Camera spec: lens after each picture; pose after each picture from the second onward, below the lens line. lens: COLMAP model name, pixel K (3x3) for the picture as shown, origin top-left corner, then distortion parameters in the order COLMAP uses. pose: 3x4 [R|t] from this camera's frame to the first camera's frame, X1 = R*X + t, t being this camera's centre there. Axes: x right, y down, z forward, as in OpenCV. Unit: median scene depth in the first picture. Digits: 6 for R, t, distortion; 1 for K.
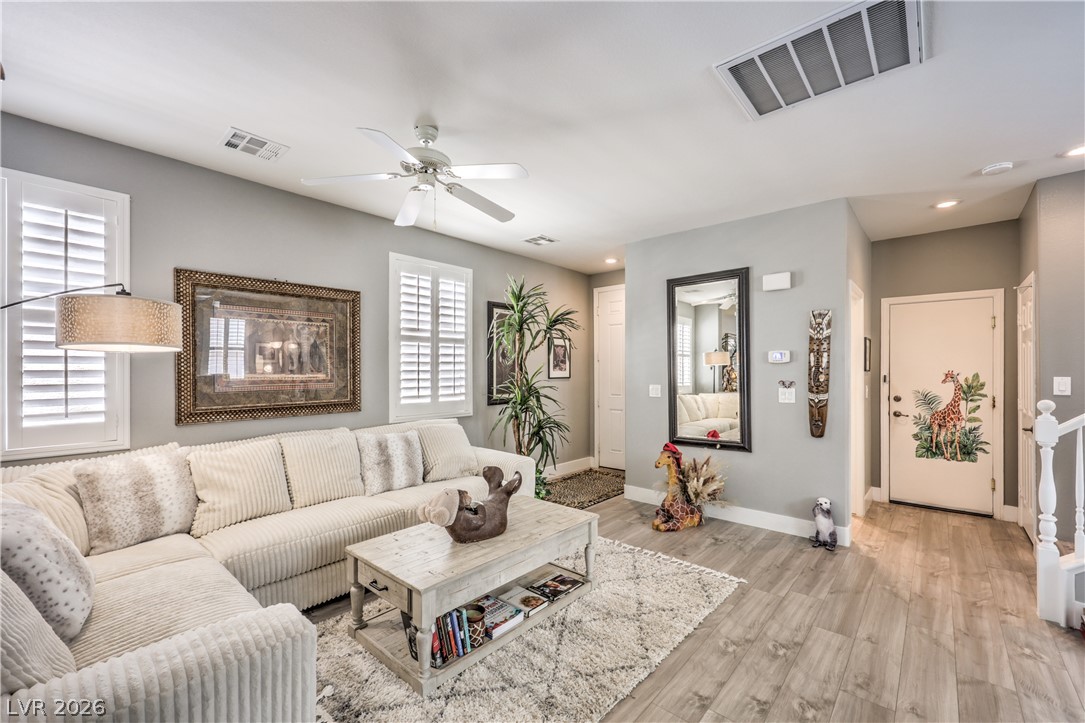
lens RADIAL K [[445.5, 0, 553.5], [0, 445.5, 373.8], [0, 0, 1]] dist [0.003554, 0.000285]
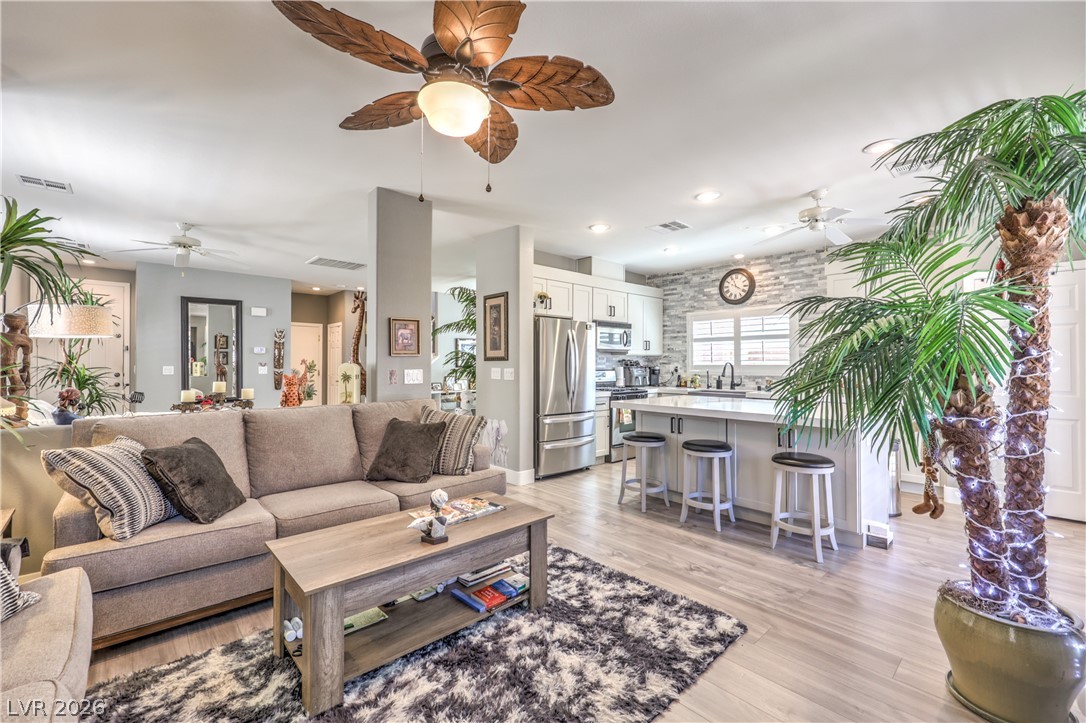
lens RADIAL K [[460.5, 0, 540.8], [0, 460.5, 359.6], [0, 0, 1]] dist [0.002117, -0.001511]
pose [[0.121880, 0.009553, 0.992499, -1.243762], [0.002529, 0.999947, -0.009935, 0.023251], [-0.992542, 0.003721, 0.121850, -0.433896]]
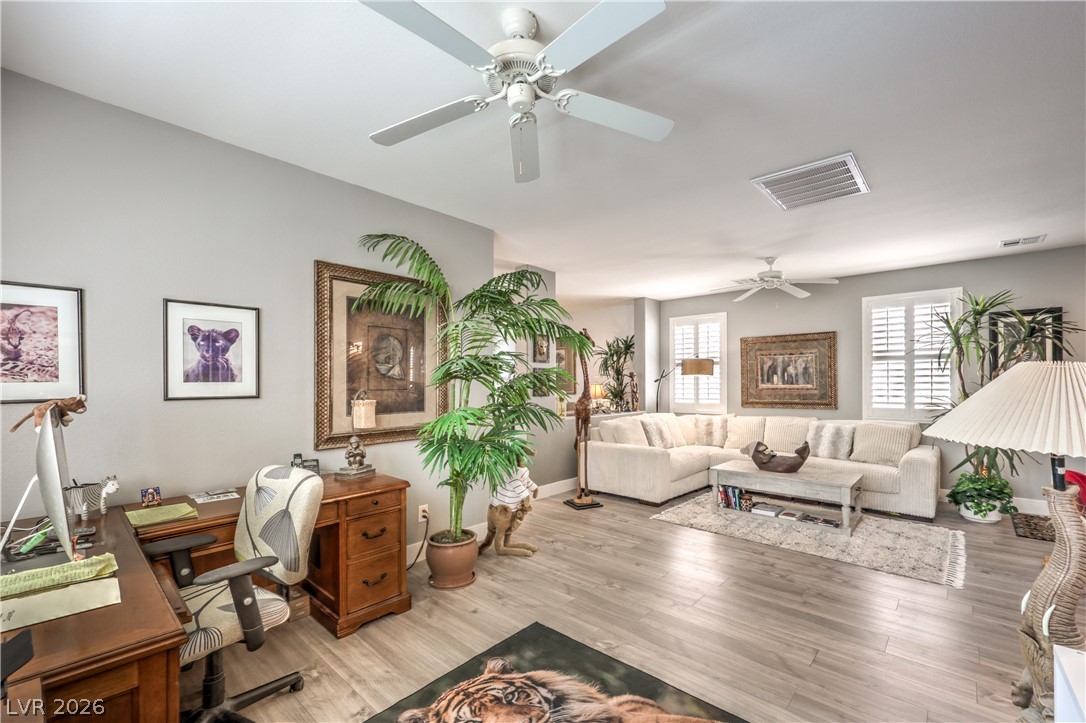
lens RADIAL K [[460.5, 0, 556.3], [0, 460.5, 379.2], [0, 0, 1]] dist [0.002117, -0.001511]
pose [[-0.014815, -0.008310, -0.999856, 1.065831], [-0.004509, 0.999956, -0.008244, -0.001999], [0.999880, 0.004386, -0.014852, 0.064615]]
